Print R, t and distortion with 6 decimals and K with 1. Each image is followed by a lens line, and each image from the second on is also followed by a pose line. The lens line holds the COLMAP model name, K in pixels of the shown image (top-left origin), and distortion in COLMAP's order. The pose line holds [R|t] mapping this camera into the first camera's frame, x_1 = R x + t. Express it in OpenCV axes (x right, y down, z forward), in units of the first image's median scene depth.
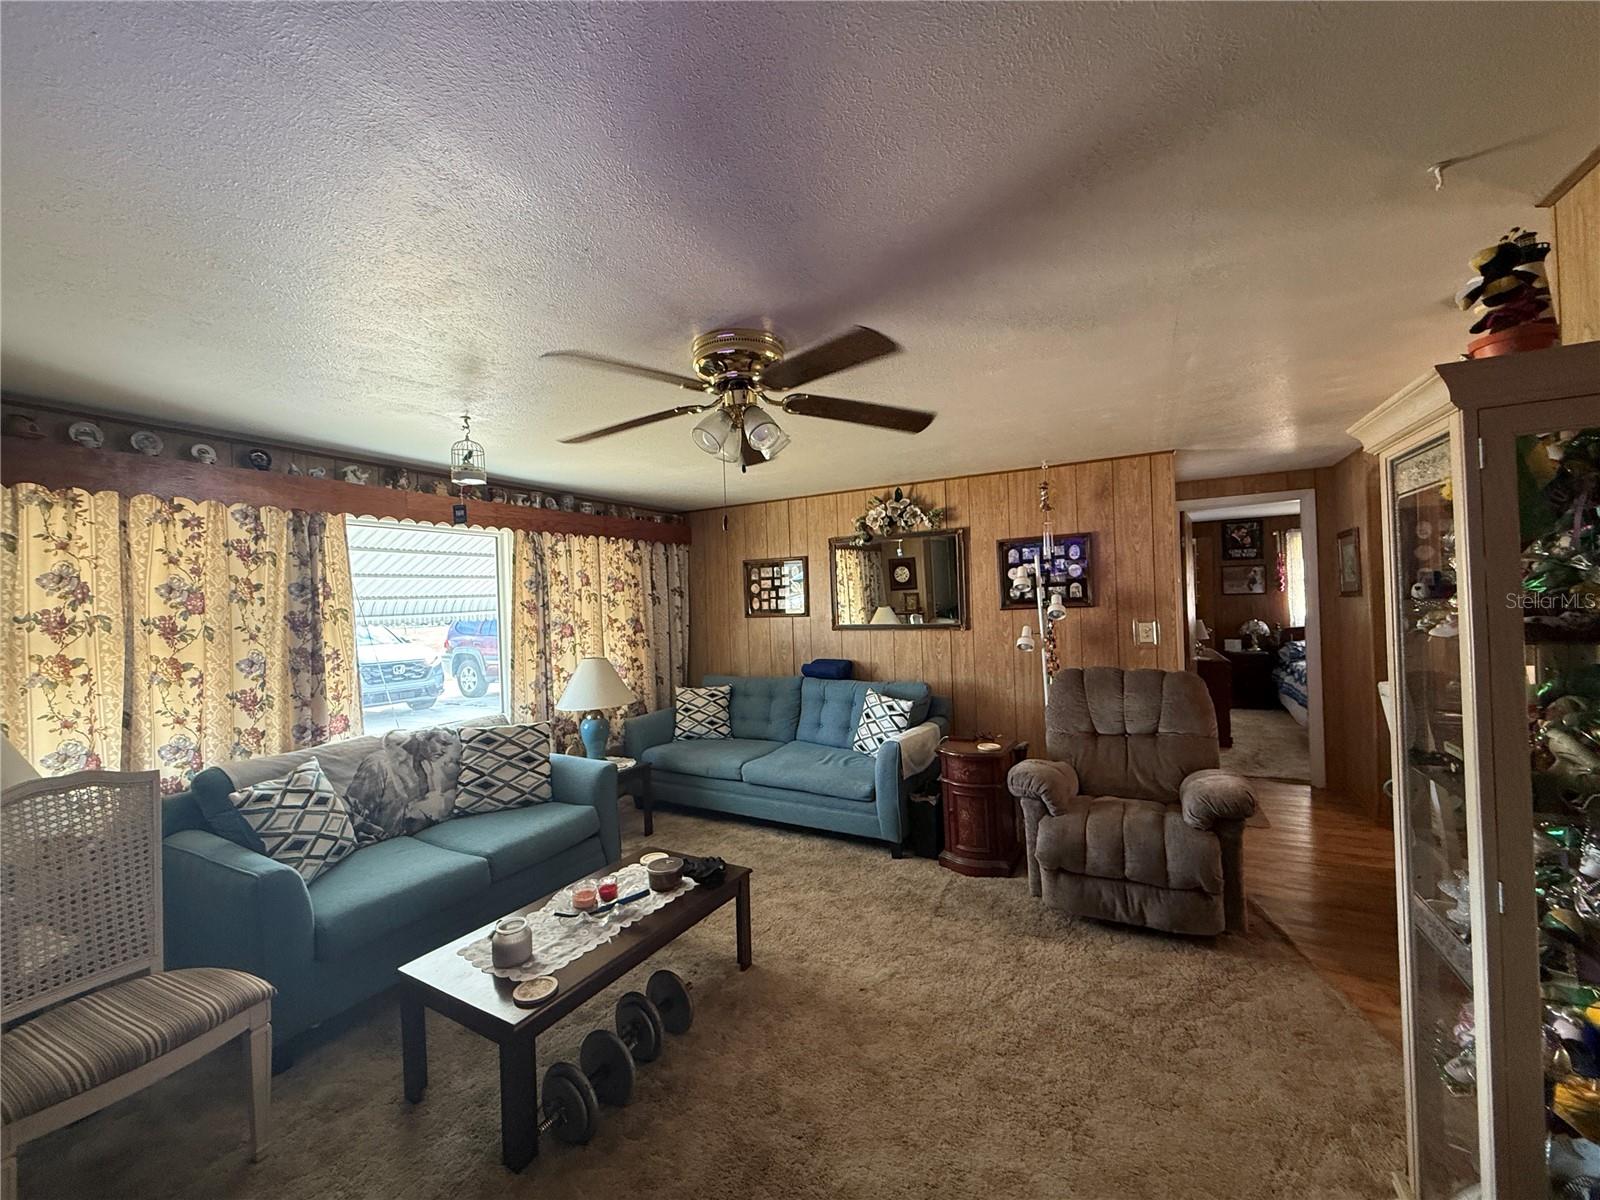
lens RADIAL K [[630.6, 0, 794.2], [0, 630.6, 600.6], [0, 0, 1]] dist [0.000478, 0.000112]
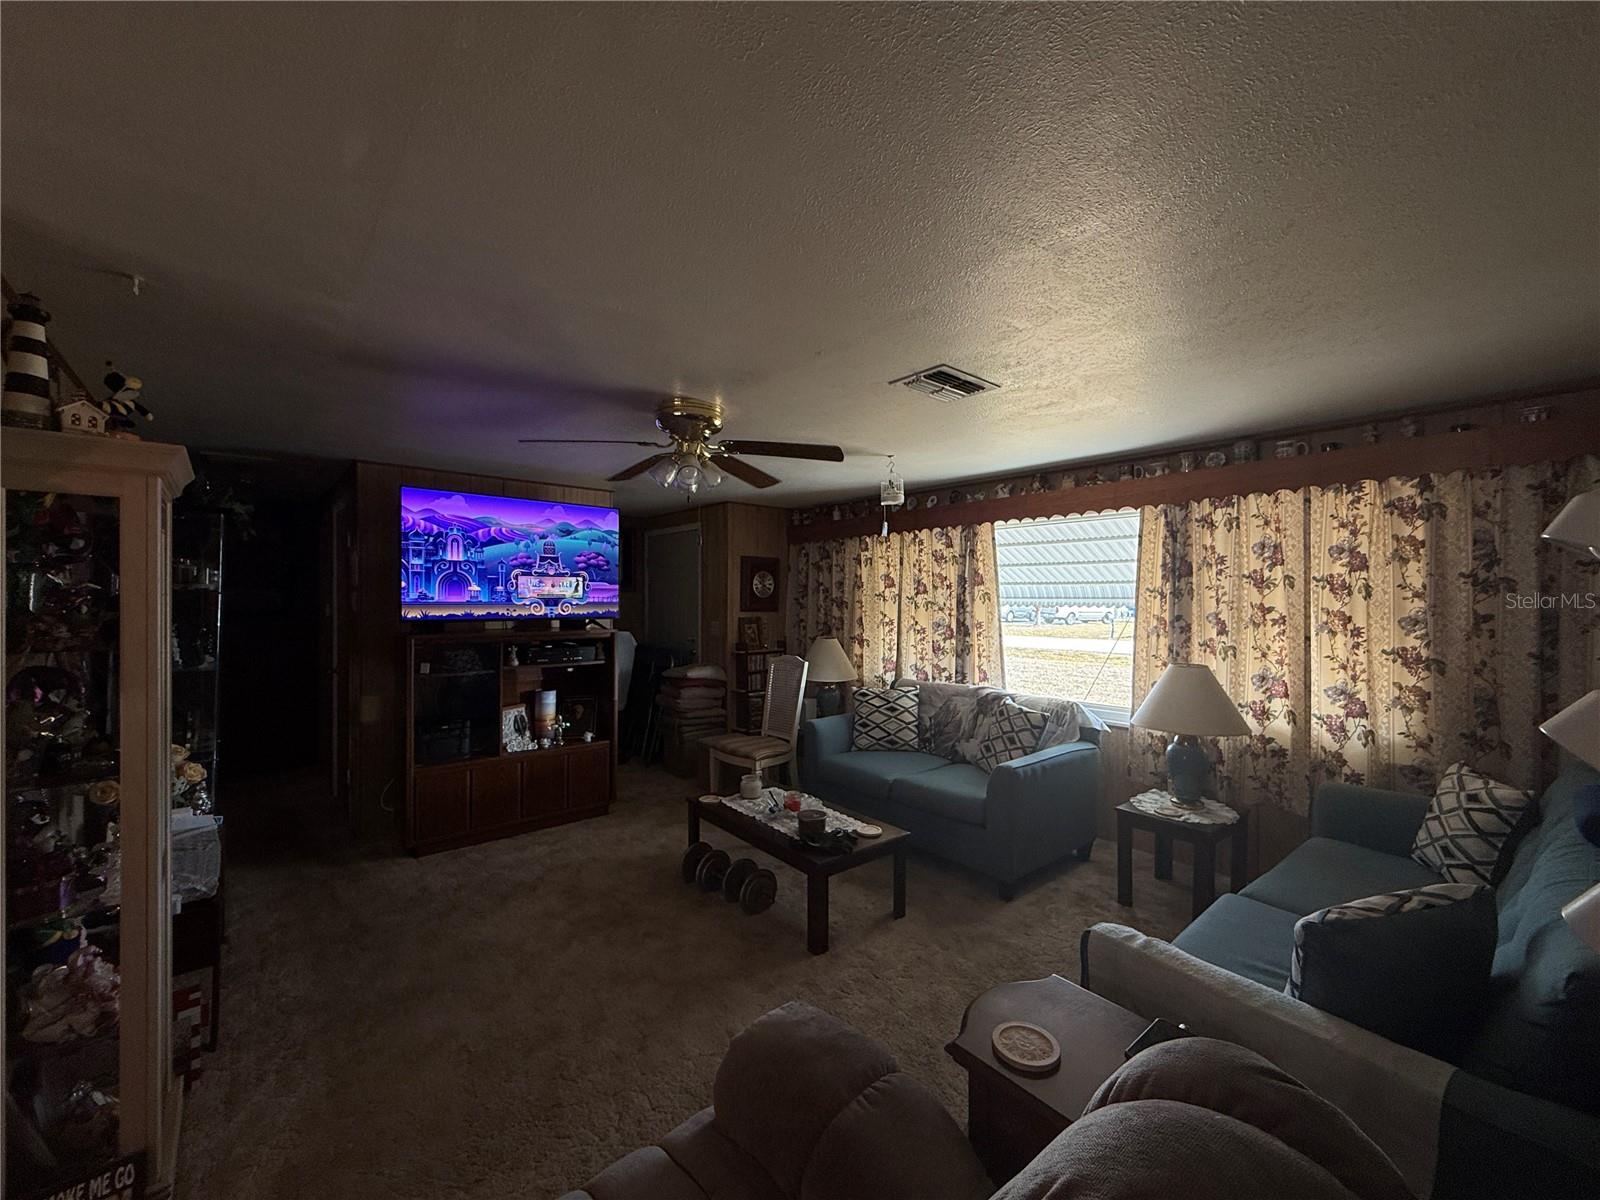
lens RADIAL K [[630.6, 0, 794.2], [0, 630.6, 600.6], [0, 0, 1]] dist [0.000478, 0.000112]
pose [[-0.339412, 0.063844, -0.938469, 0.686298], [0.037414, 0.997821, 0.054351, -0.057331], [0.939894, -0.016665, -0.341061, 1.024142]]
